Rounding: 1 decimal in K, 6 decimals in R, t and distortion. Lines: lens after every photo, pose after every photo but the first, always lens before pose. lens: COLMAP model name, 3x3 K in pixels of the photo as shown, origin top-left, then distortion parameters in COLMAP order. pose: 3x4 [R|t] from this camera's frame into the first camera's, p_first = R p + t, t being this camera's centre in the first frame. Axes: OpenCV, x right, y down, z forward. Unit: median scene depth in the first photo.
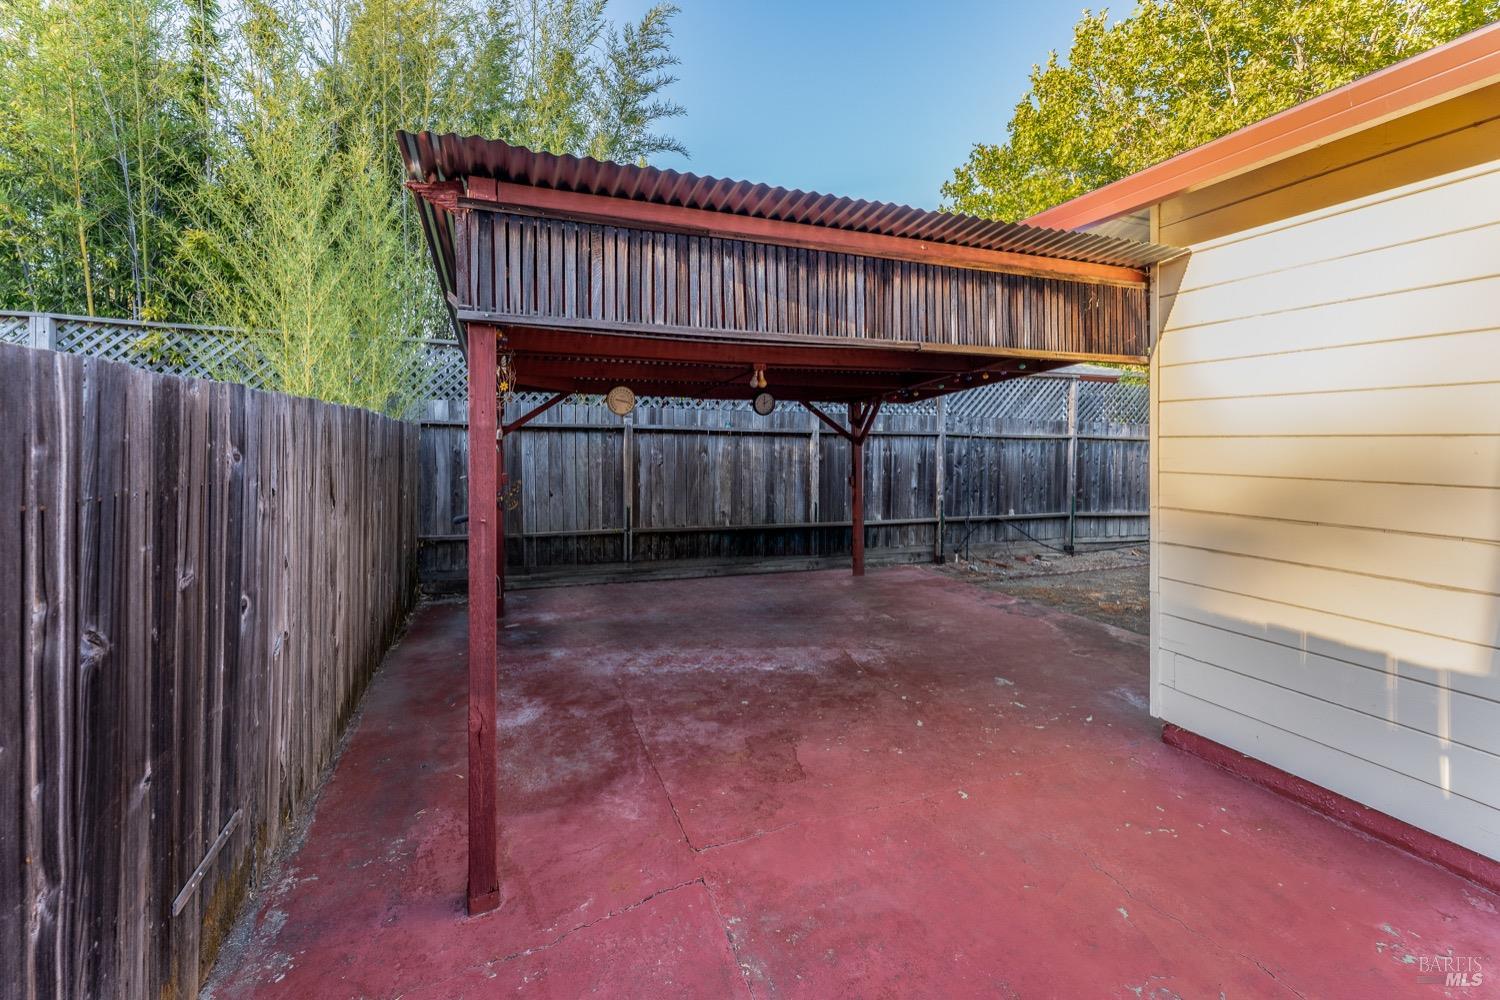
lens RADIAL K [[617.1, 0, 741.4], [0, 617.1, 464.0], [0, 0, 1]] dist [0.001099, 0.000121]
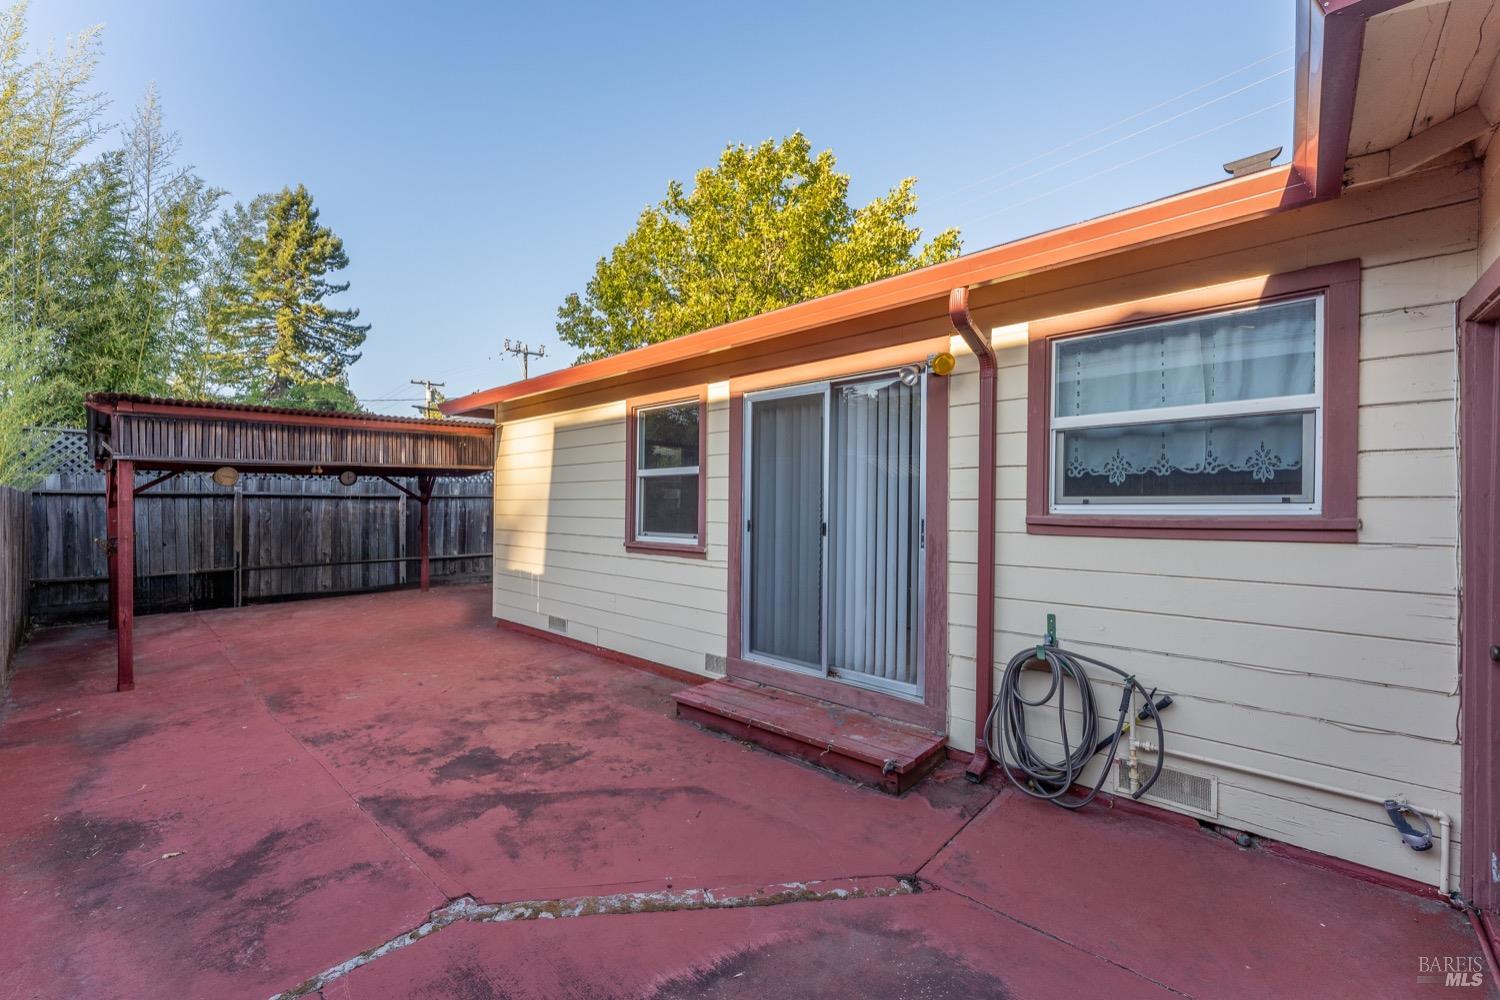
lens RADIAL K [[617.5, 0, 750.0], [0, 617.5, 500.0], [0, 0, 1]] dist [-0.002037, 0.000257]
pose [[0.897749, -0.010261, 0.440388, 0.253277], [0.025153, 0.999292, -0.027993, 0.023333], [-0.439789, 0.036208, 0.897371, -0.790695]]
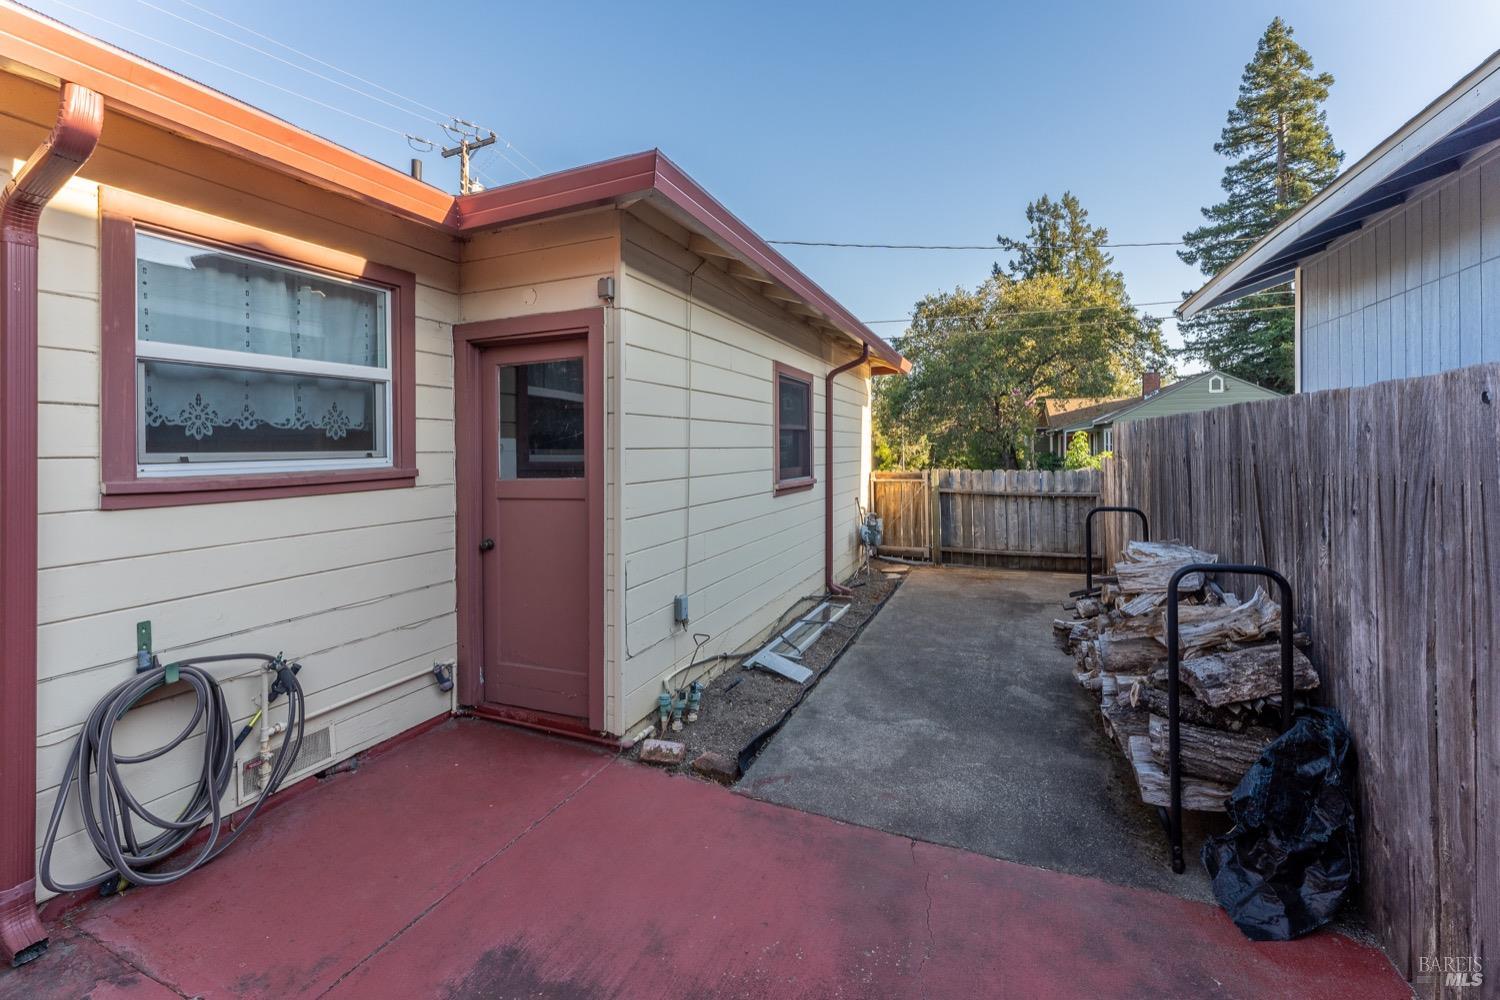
lens RADIAL K [[617.1, 0, 741.4], [0, 617.1, 464.0], [0, 0, 1]] dist [0.001099, 0.000121]
pose [[-0.712853, -0.010678, 0.701232, 0.205049], [0.036219, 0.997989, 0.052016, 0.013102], [-0.700377, 0.062477, -0.711033, -0.432464]]
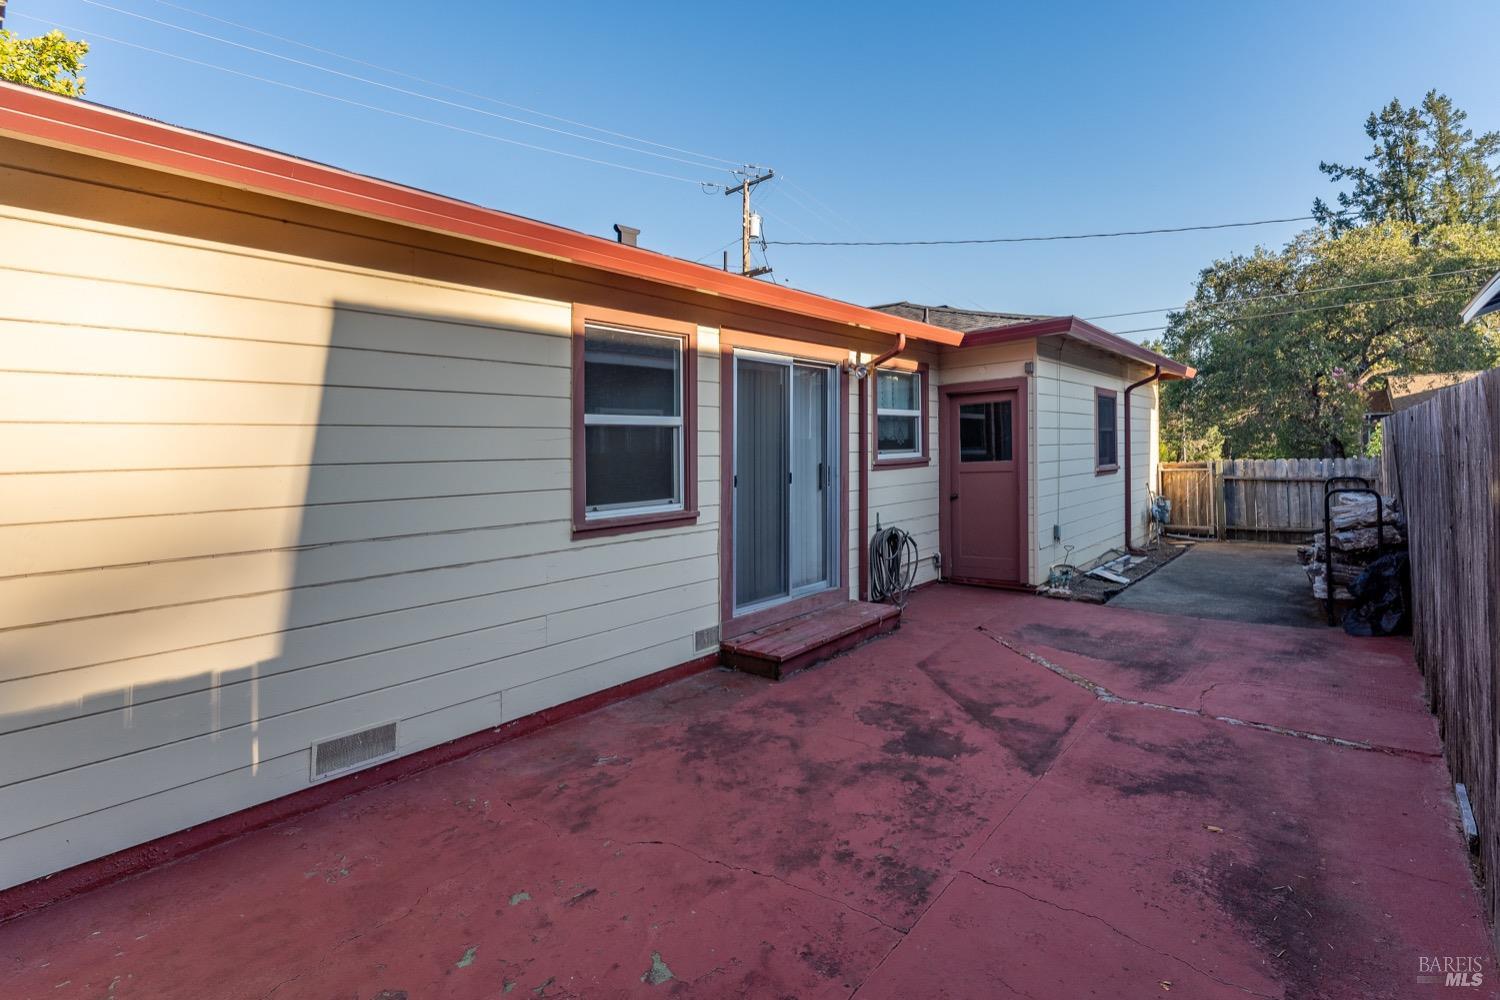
lens RADIAL K [[721.9, 0, 754.8], [0, 721.9, 479.2], [0, 0, 1]] dist [-0.015773, 0.008198]
pose [[-0.489348, -0.013172, 0.871989, -0.182316], [0.064404, 0.996610, 0.051198, -0.011688], [-0.869707, 0.081213, -0.486841, 0.263221]]
